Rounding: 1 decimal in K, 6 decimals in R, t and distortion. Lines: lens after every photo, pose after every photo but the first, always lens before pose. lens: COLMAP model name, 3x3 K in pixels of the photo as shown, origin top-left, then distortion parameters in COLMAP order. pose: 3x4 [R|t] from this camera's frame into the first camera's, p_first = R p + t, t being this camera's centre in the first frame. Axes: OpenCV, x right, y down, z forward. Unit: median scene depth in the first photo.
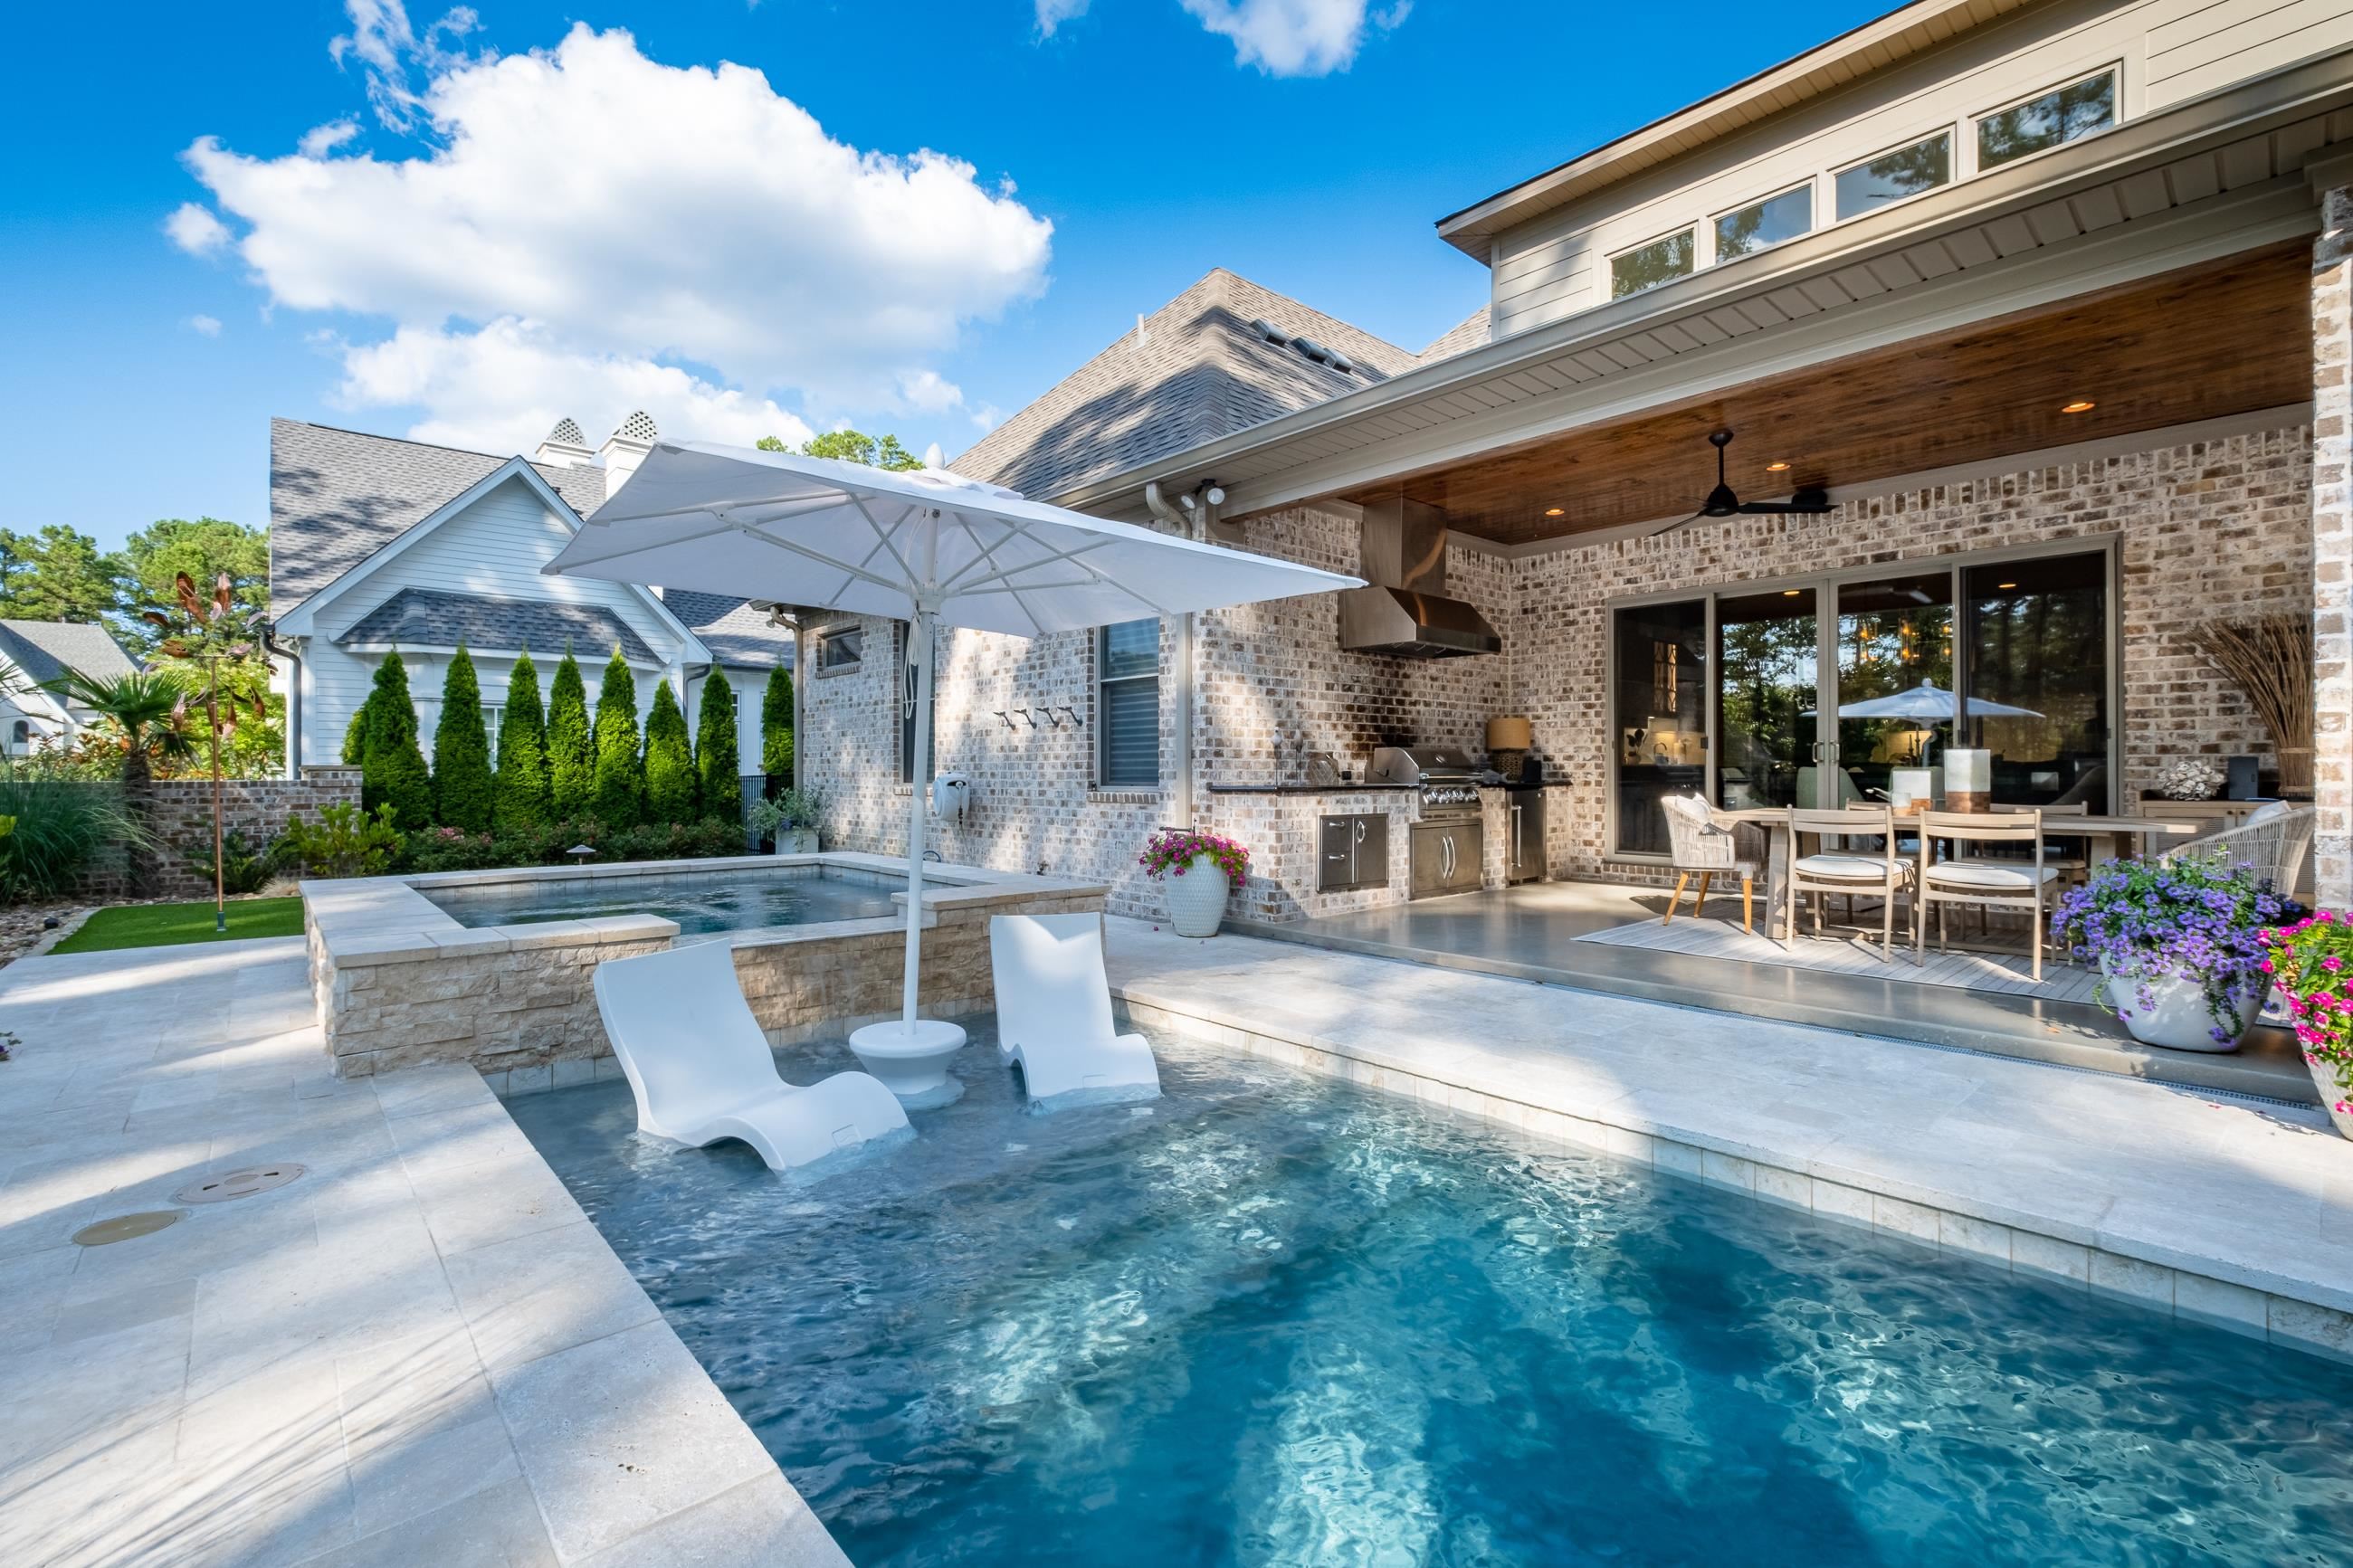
lens RADIAL K [[1051.8, 0, 1185.2], [0, 1051.8, 777.9], [0, 0, 1]] dist [-0.003058, -0.000507]
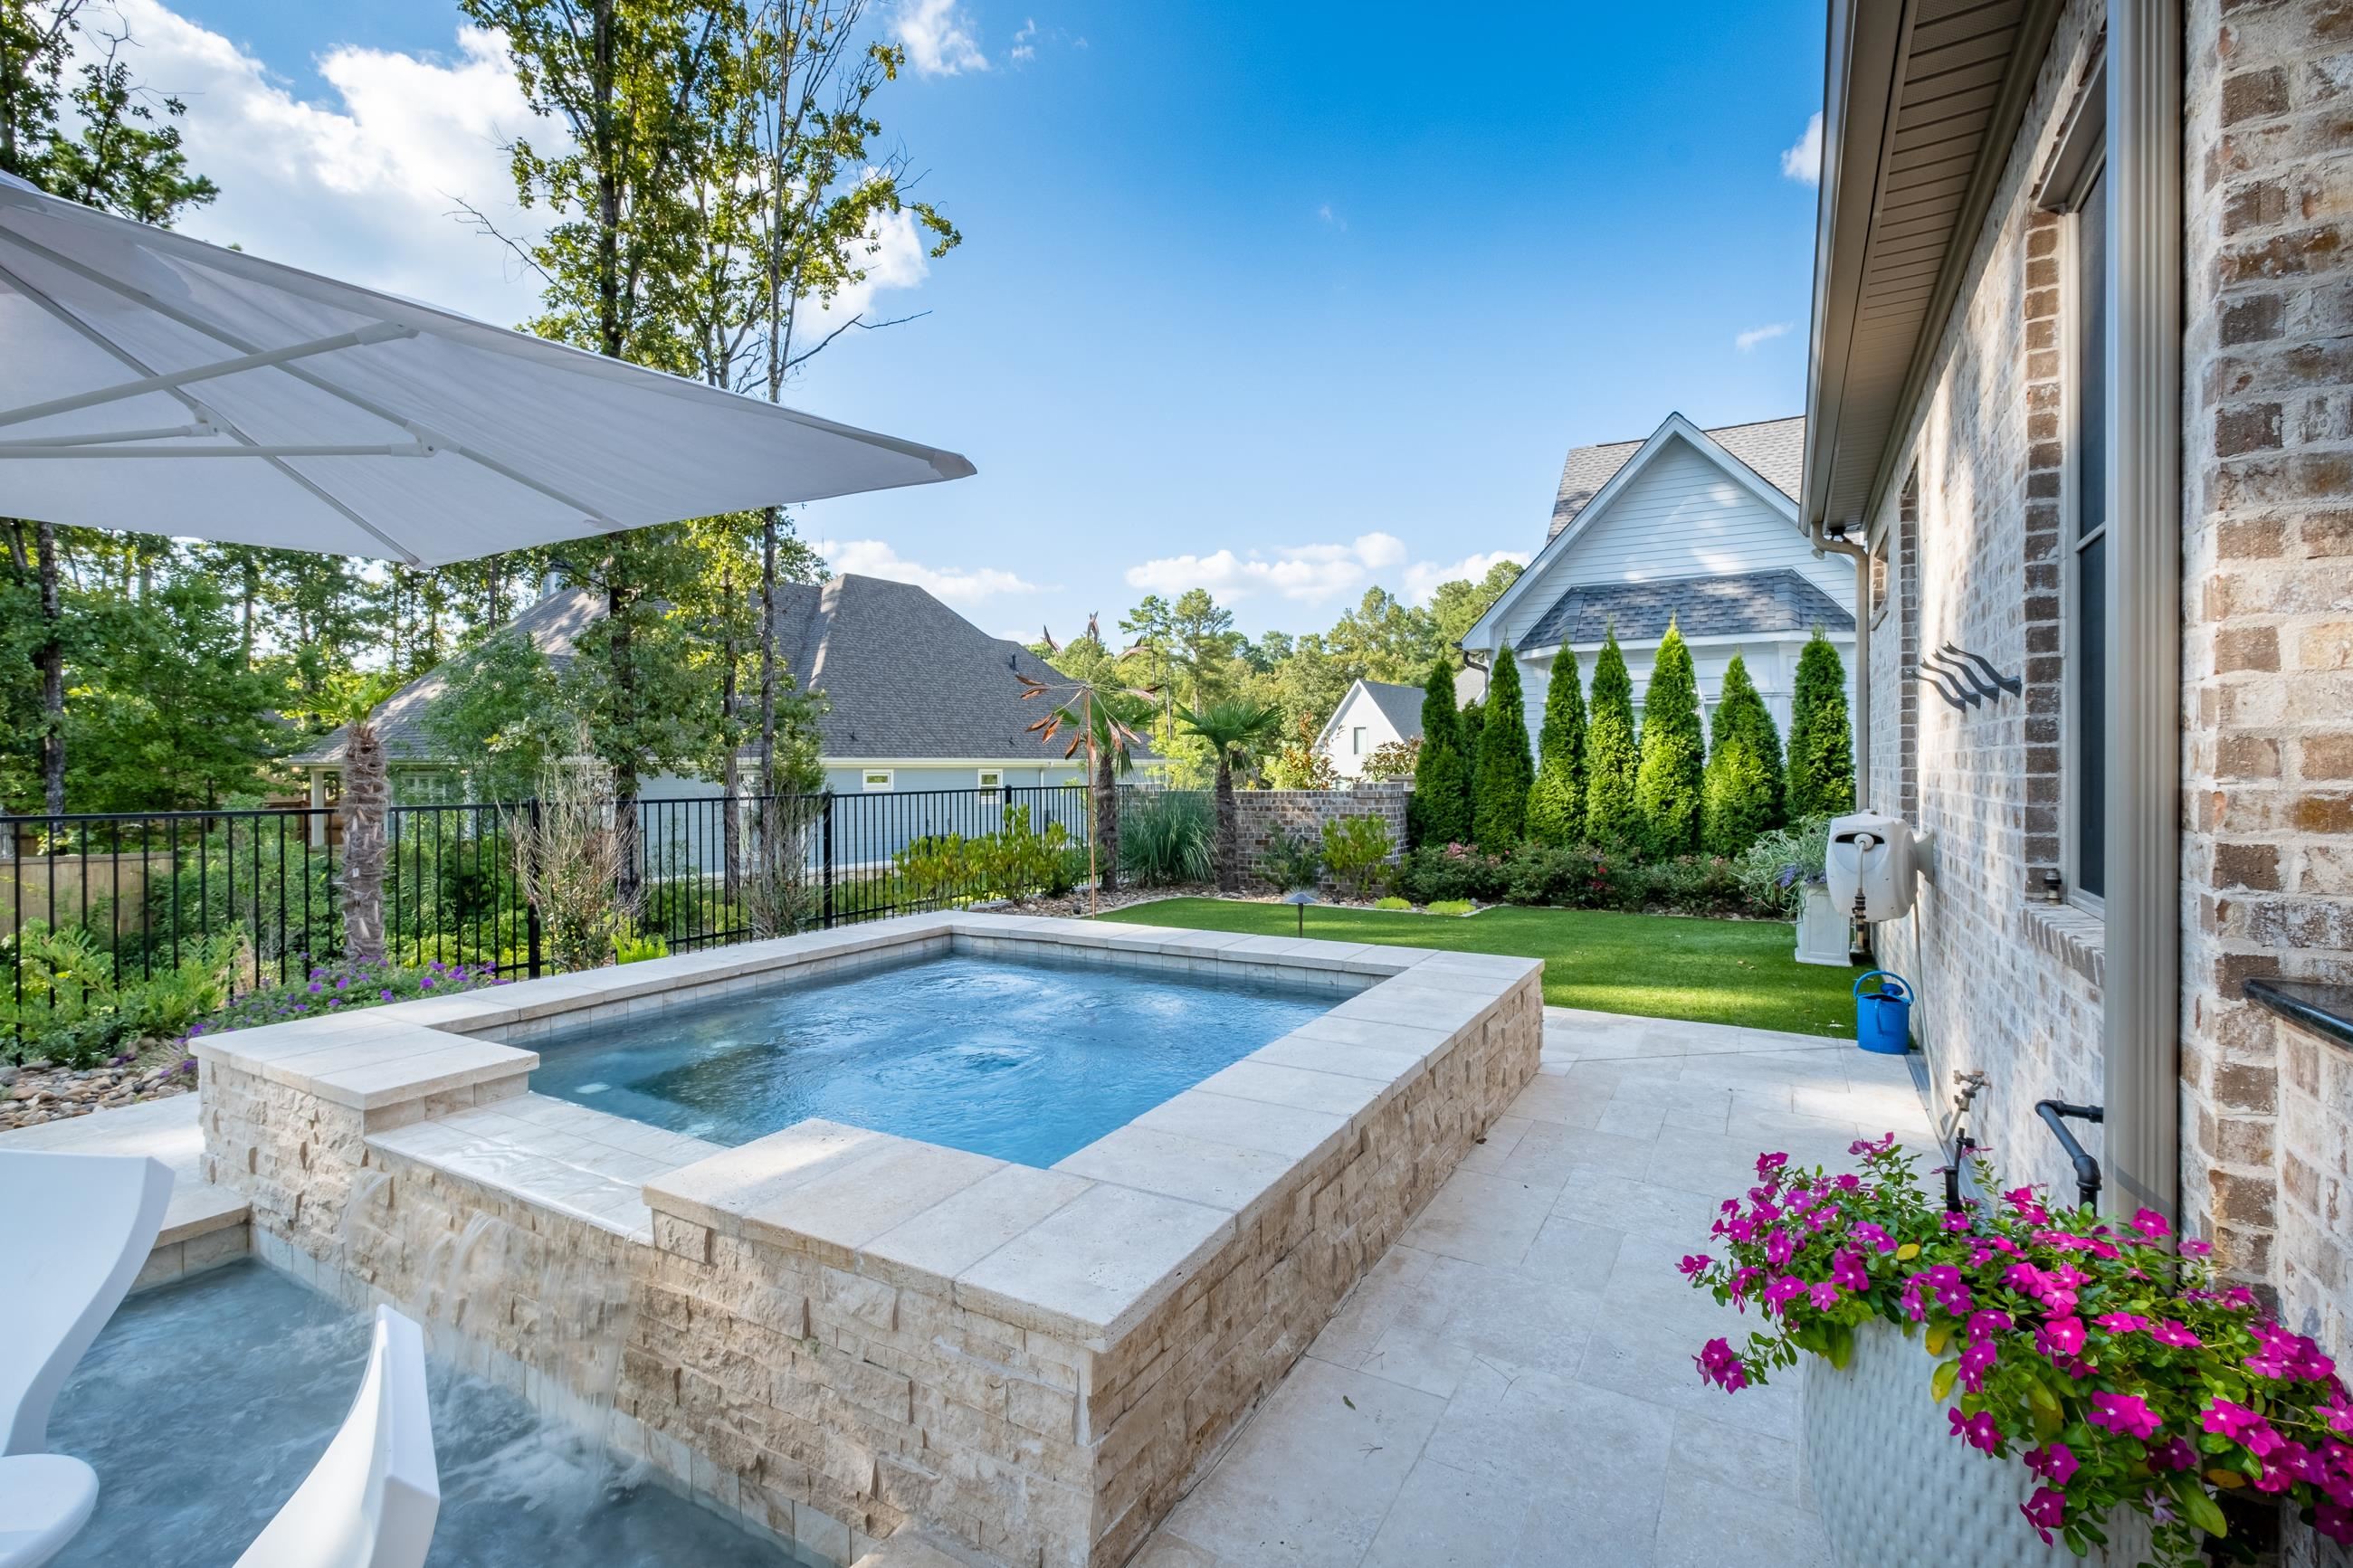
lens RADIAL K [[1051.8, 0, 1157.6], [0, 1051.8, 779.1], [0, 0, 1]] dist [-0.003058, -0.000507]
pose [[0.314637, 0.011012, -0.949148, 0.080236], [-0.002155, 0.999938, 0.010887, -0.016988], [0.949210, -0.001380, 0.314642, 0.405954]]
